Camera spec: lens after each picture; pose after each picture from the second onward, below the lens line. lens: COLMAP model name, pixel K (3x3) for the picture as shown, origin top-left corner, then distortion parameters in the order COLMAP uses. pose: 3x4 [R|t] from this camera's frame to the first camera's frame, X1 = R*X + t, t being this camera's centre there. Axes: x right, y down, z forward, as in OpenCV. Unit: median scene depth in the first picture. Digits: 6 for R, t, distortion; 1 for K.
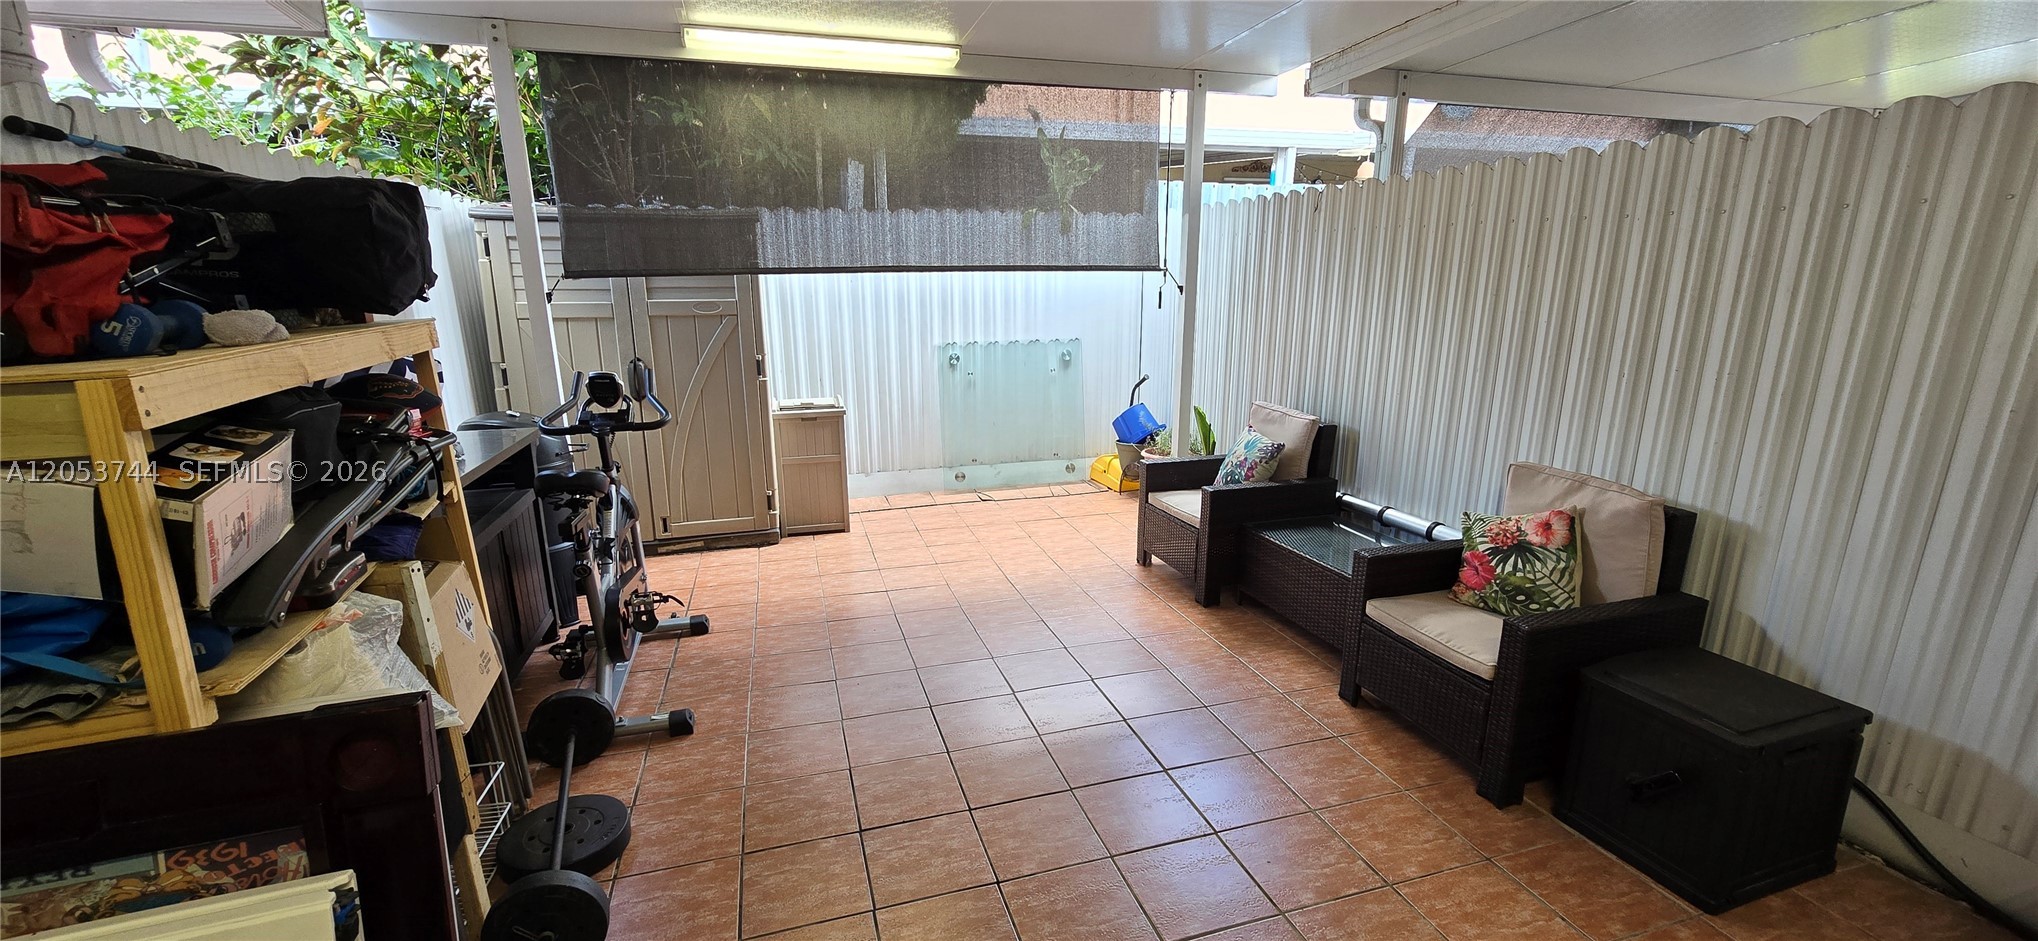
lens RADIAL K [[825.0, 0, 1022.8], [0, 825.0, 472.2], [0, 0, 1]] dist [-0.003159, -0.000037]
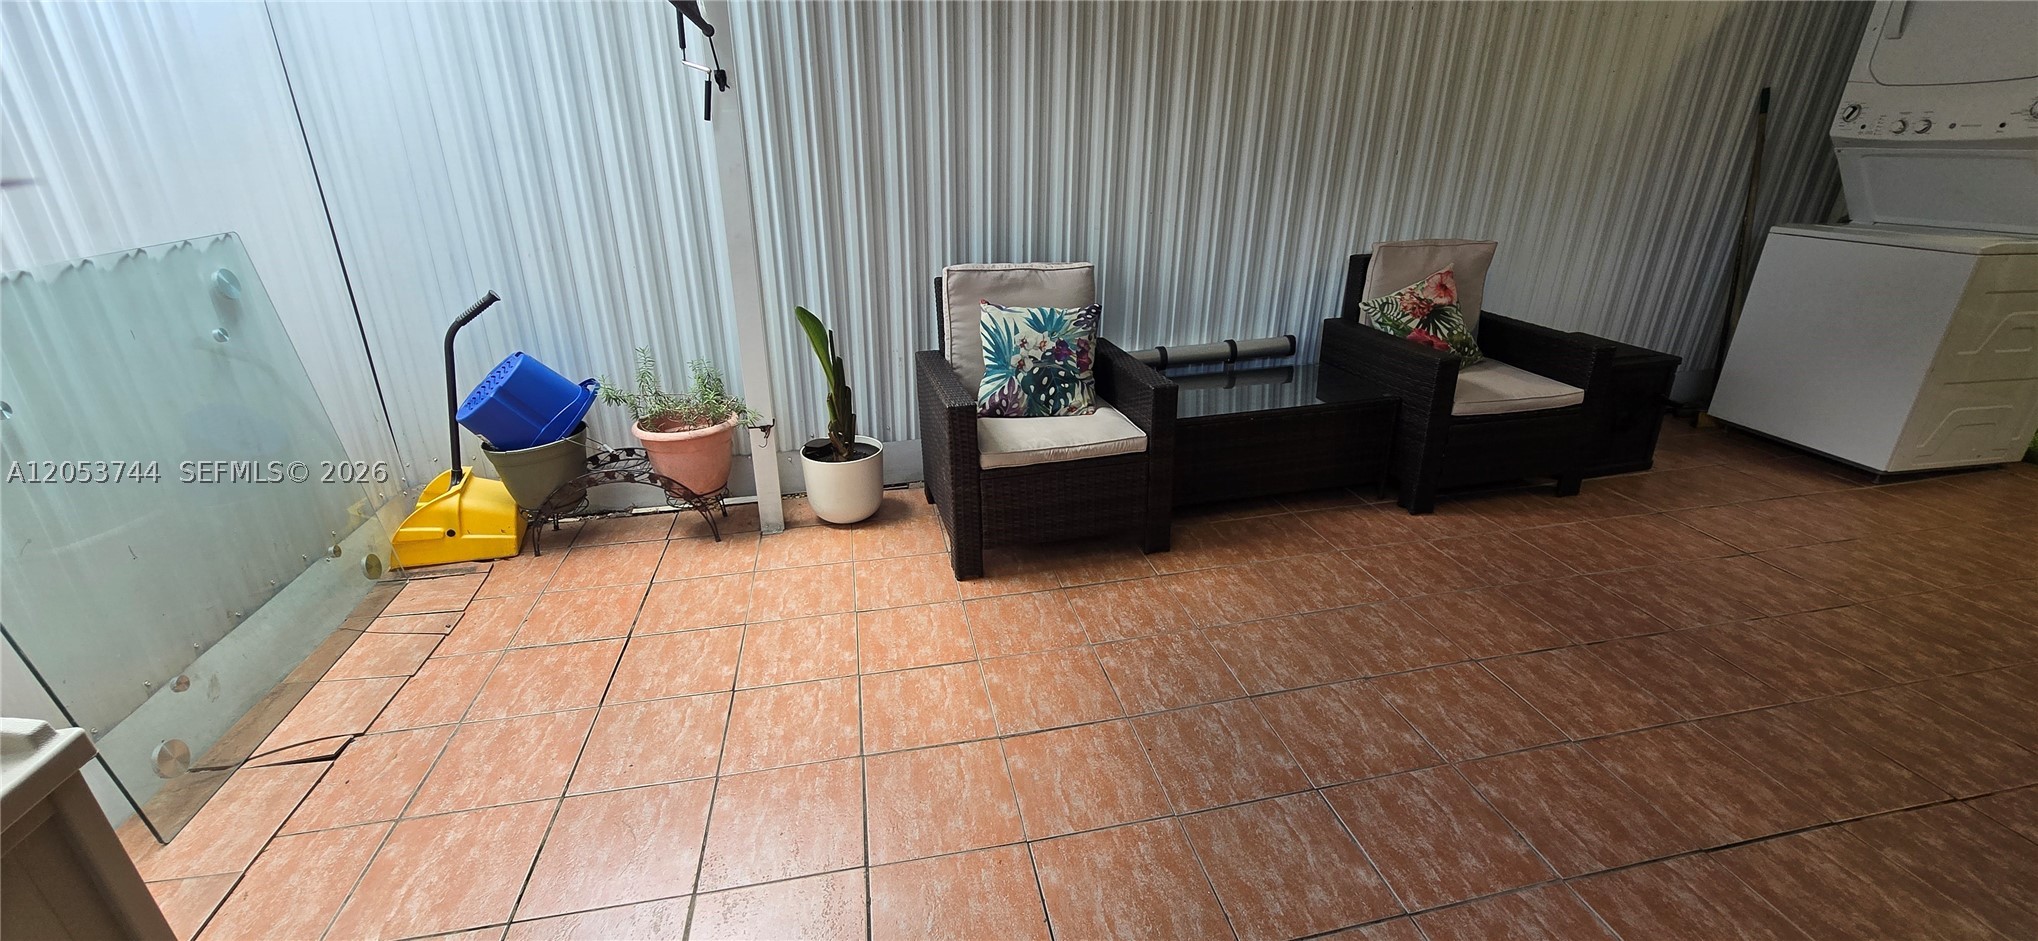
lens RADIAL K [[836.2, 0, 1027.0], [0, 836.2, 479.5], [0, 0, 1]] dist [-0.004499, 0.000454]
pose [[0.094727, -0.389518, 0.916135, -0.448154], [0.242246, 0.901630, 0.358303, -0.187384], [-0.965579, 0.187990, 0.179768, 1.032306]]
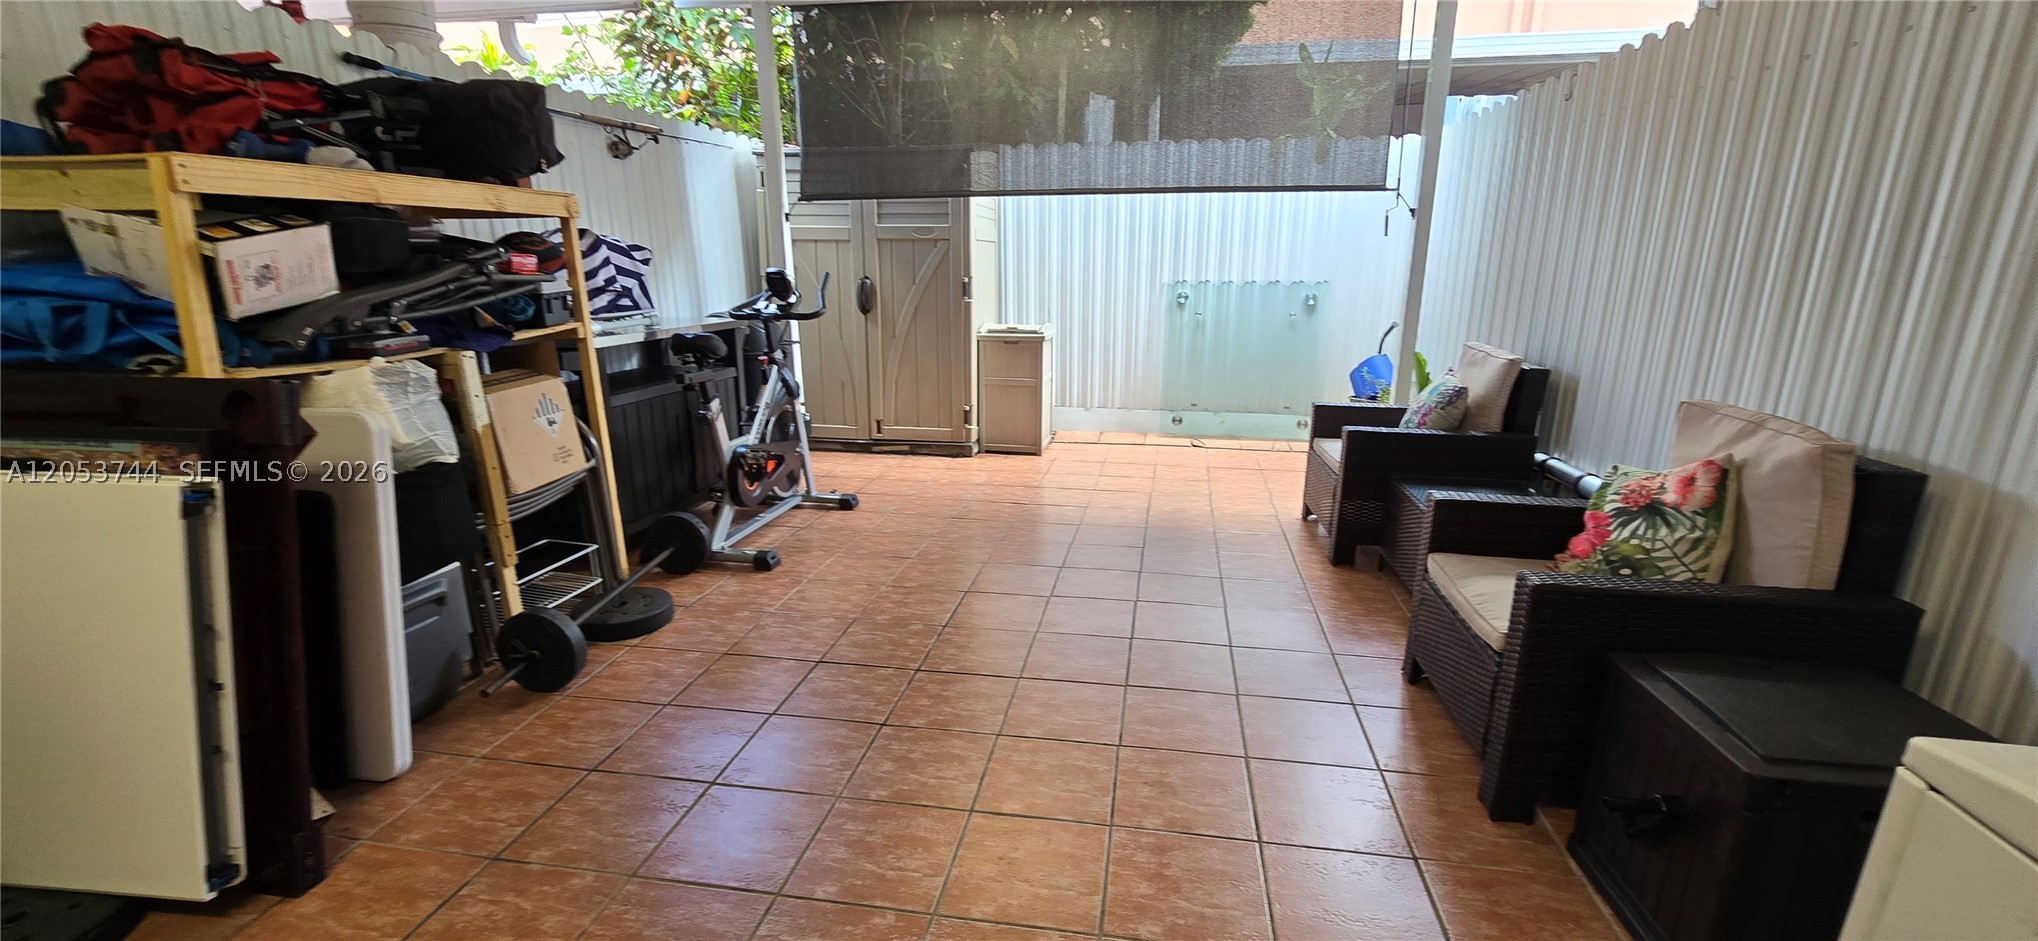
lens RADIAL K [[833.5, 0, 1022.6], [0, 833.5, 468.4], [0, 0, 1]] dist [-0.002403, 0.000059]
pose [[0.894199, 0.117486, -0.431977, 0.313749], [-0.109516, 0.993038, 0.043380, 0.063475], [0.434066, 0.008518, 0.900841, 0.070446]]
